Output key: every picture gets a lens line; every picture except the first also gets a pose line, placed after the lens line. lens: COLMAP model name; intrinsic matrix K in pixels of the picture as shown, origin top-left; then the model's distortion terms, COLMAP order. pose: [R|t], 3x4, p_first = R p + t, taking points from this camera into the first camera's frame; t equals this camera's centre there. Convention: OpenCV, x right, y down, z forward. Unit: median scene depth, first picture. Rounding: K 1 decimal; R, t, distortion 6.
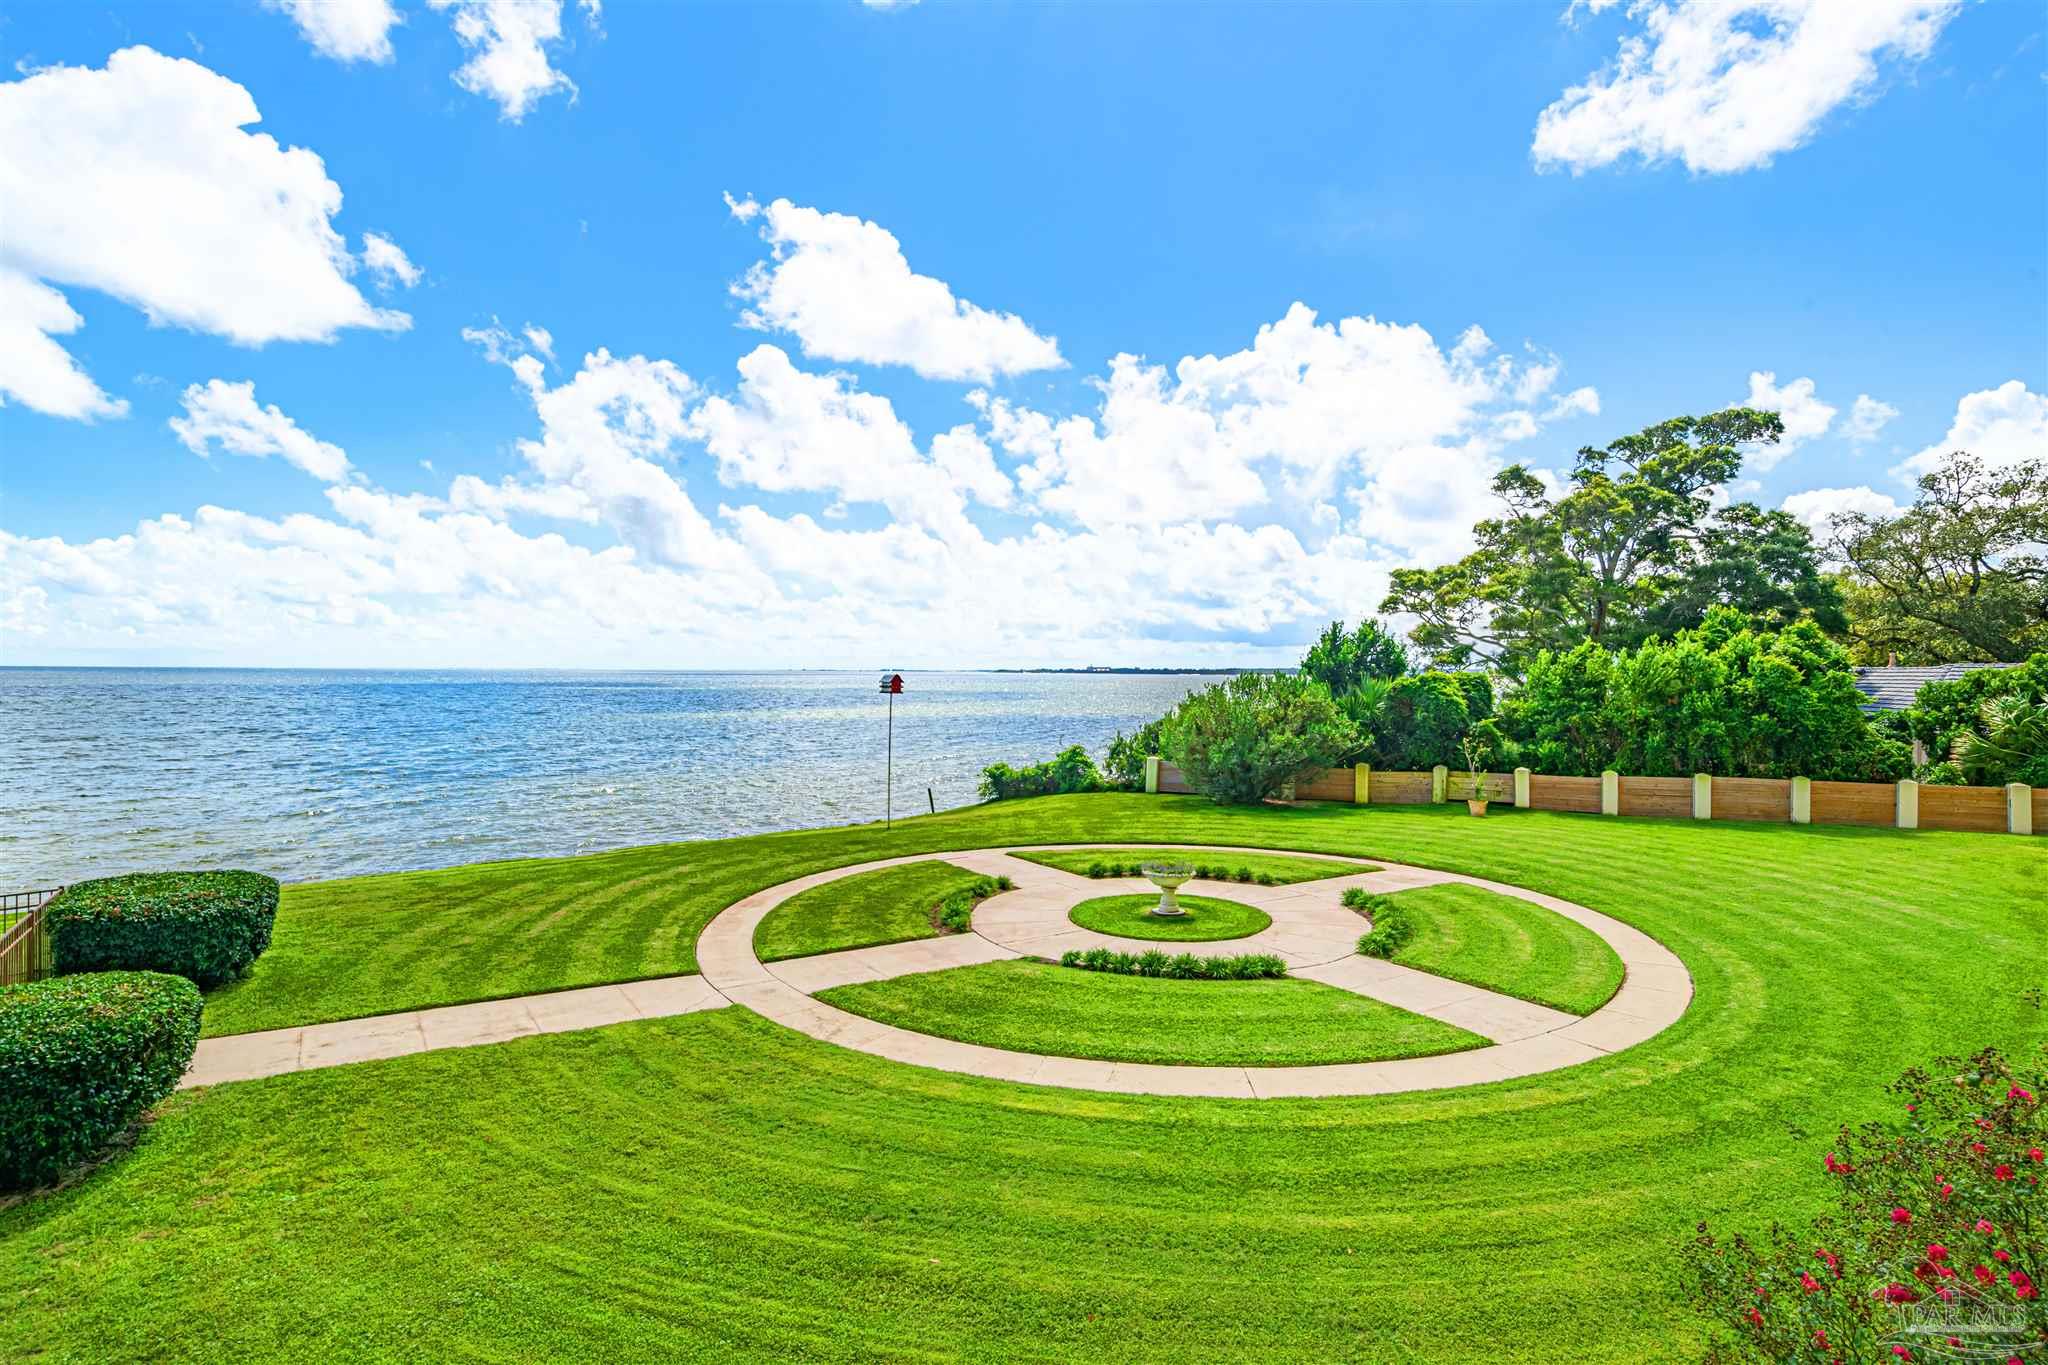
lens RADIAL K [[1047.4, 0, 1029.4], [0, 1047.4, 675.3], [0, 0, 1]] dist [-0.021618, 0.013720]
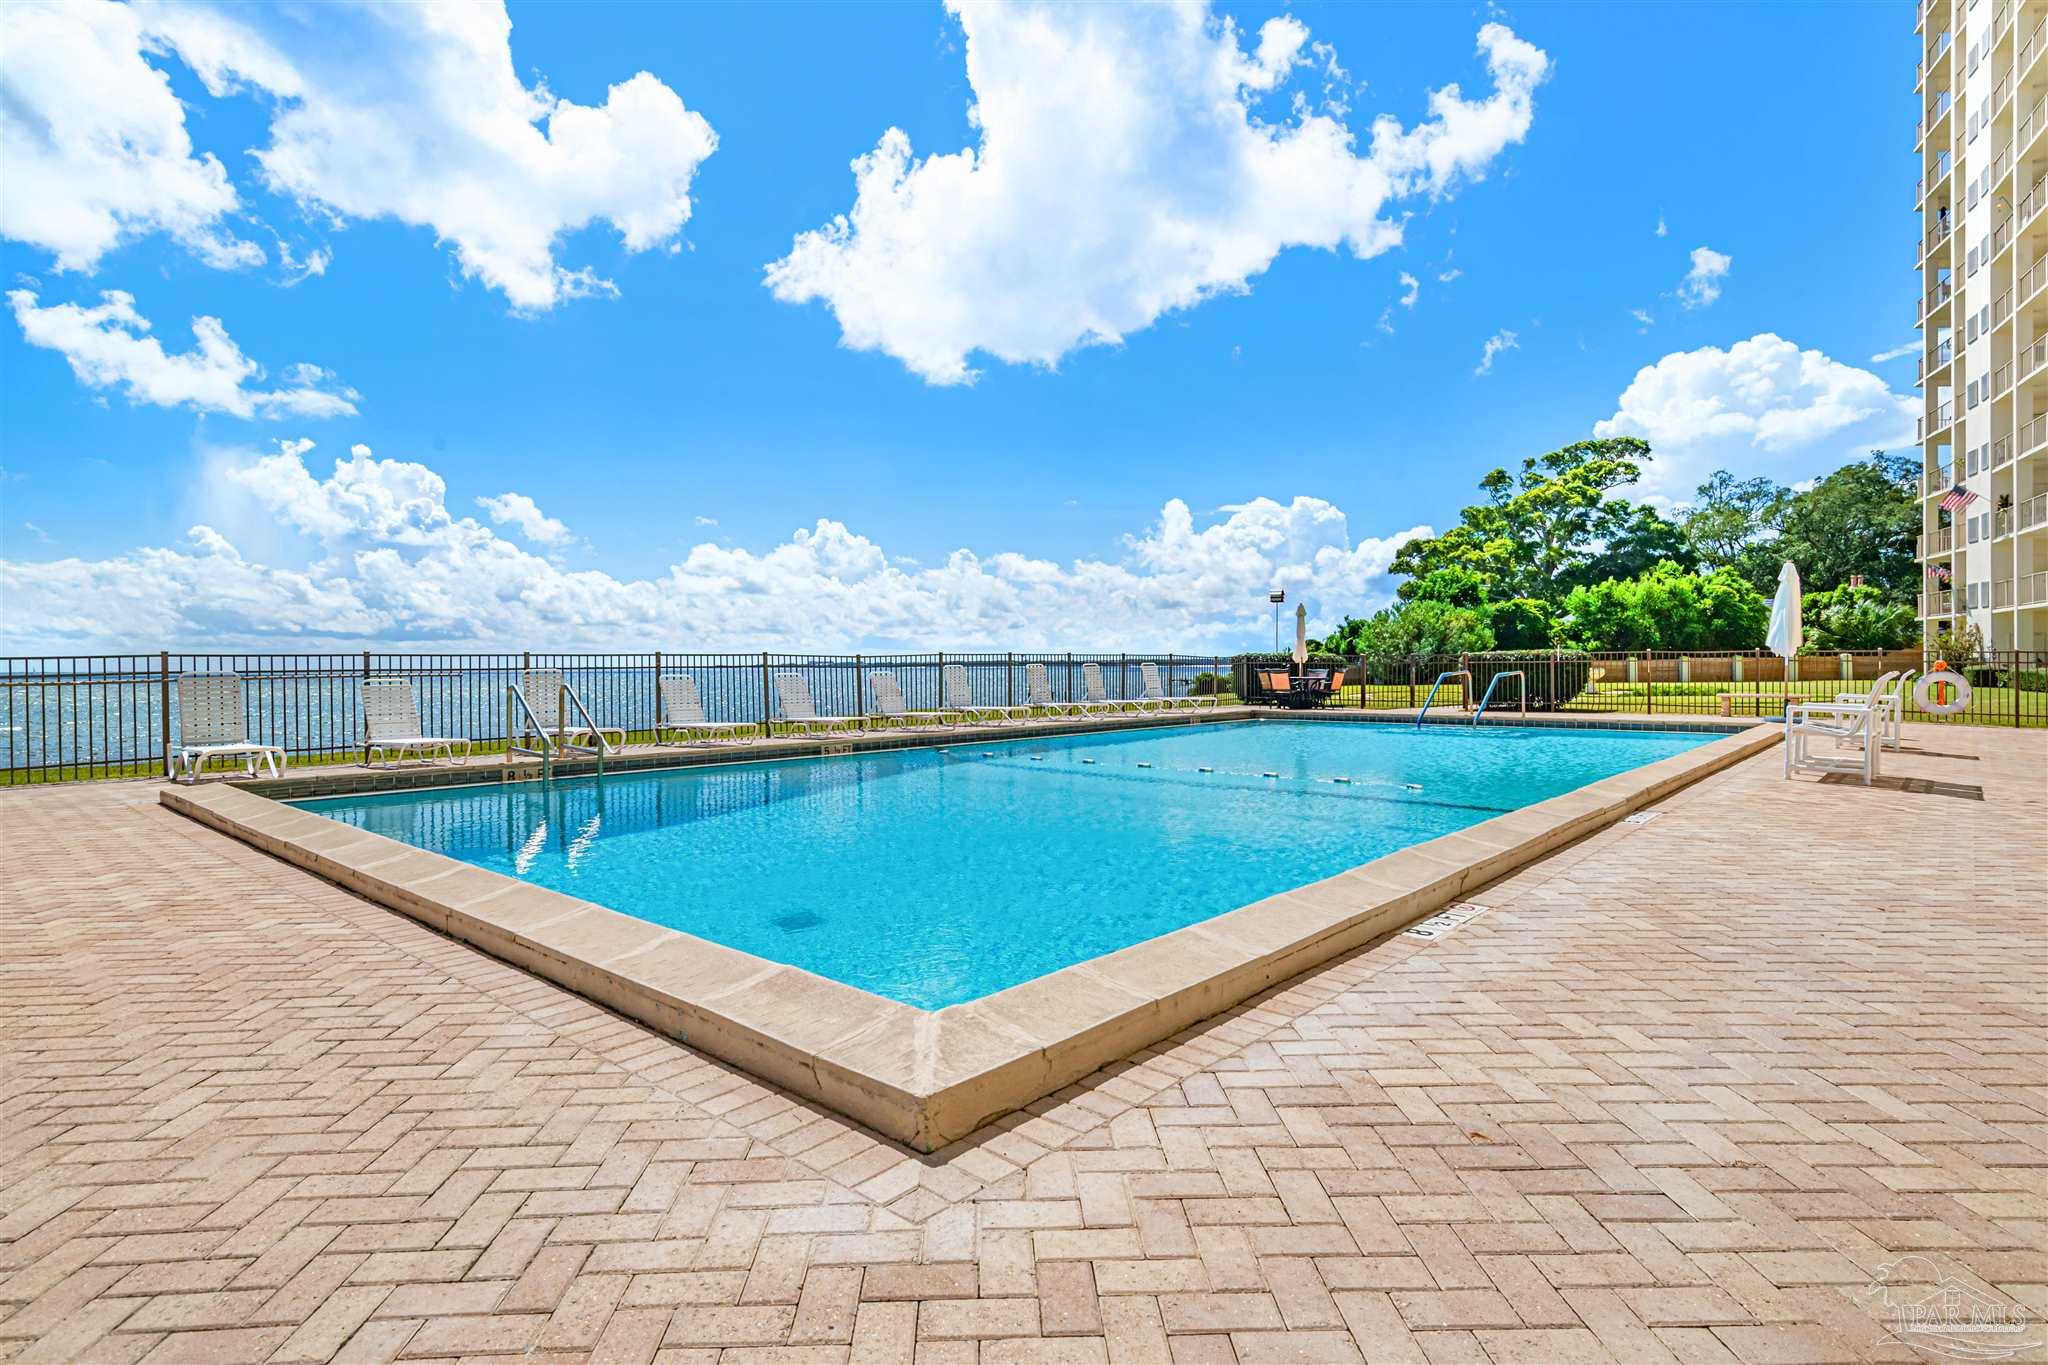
lens RADIAL K [[1047.4, 0, 1028.0], [0, 1047.4, 667.7], [0, 0, 1]] dist [-0.021618, 0.013720]
pose [[0.966509, -0.012875, 0.256311, -0.776964], [0.012454, 0.999917, 0.003265, 0.090078], [-0.256332, 0.000036, 0.966589, -0.344877]]
